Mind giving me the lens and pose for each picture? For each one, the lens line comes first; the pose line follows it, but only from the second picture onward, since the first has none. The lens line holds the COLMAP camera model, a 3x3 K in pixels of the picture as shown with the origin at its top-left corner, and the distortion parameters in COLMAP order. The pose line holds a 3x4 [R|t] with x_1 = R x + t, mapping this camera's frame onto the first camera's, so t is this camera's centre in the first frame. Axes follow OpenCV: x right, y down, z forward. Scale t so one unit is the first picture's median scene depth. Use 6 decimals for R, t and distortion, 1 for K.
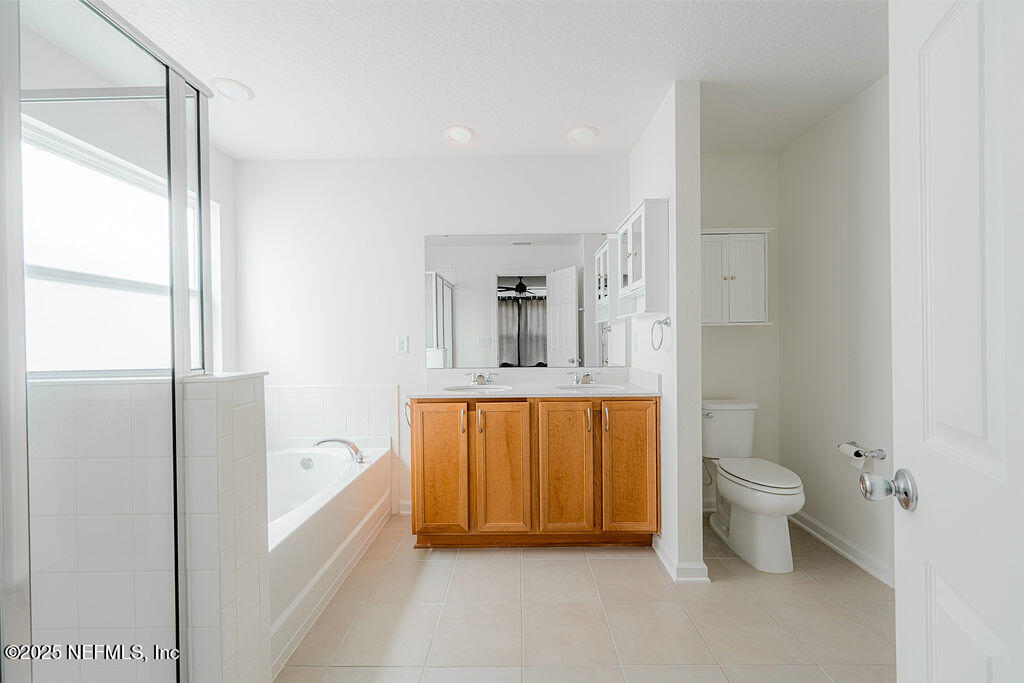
lens RADIAL K [[401.7, 0, 514.8], [0, 401.7, 342.6], [0, 0, 1]] dist [-0.002281, 0.000745]
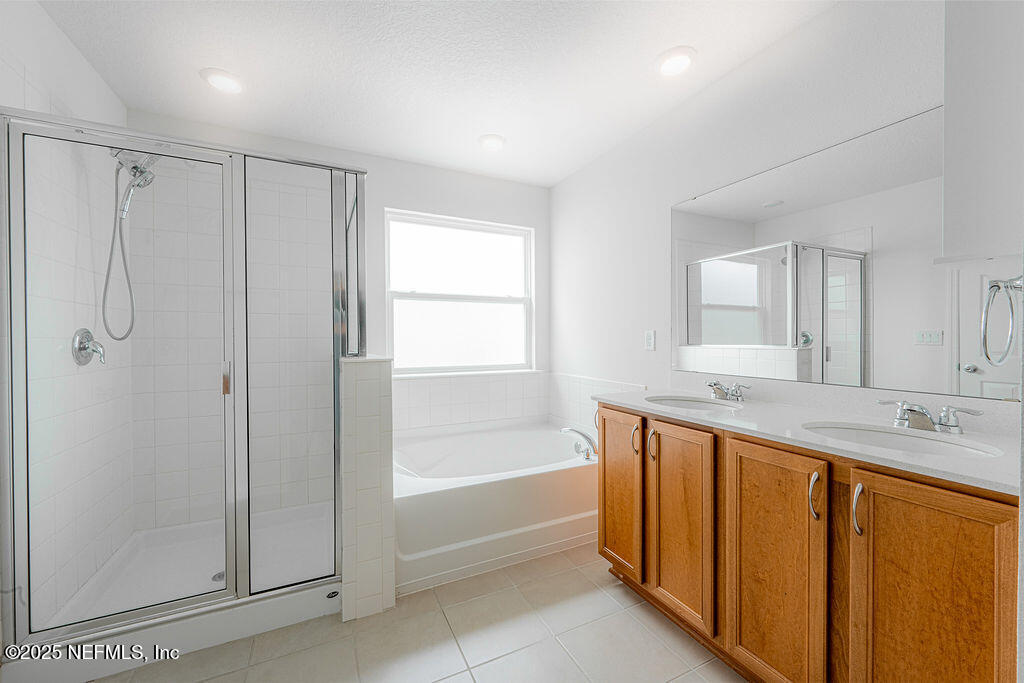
lens RADIAL K [[401.7, 0, 514.8], [0, 401.7, 342.6], [0, 0, 1]] dist [-0.002281, 0.000745]
pose [[0.449366, 0.021630, -0.893086, 0.453776], [-0.007383, 0.999763, 0.020499, -0.006616], [0.893317, -0.002618, 0.449419, 0.437826]]
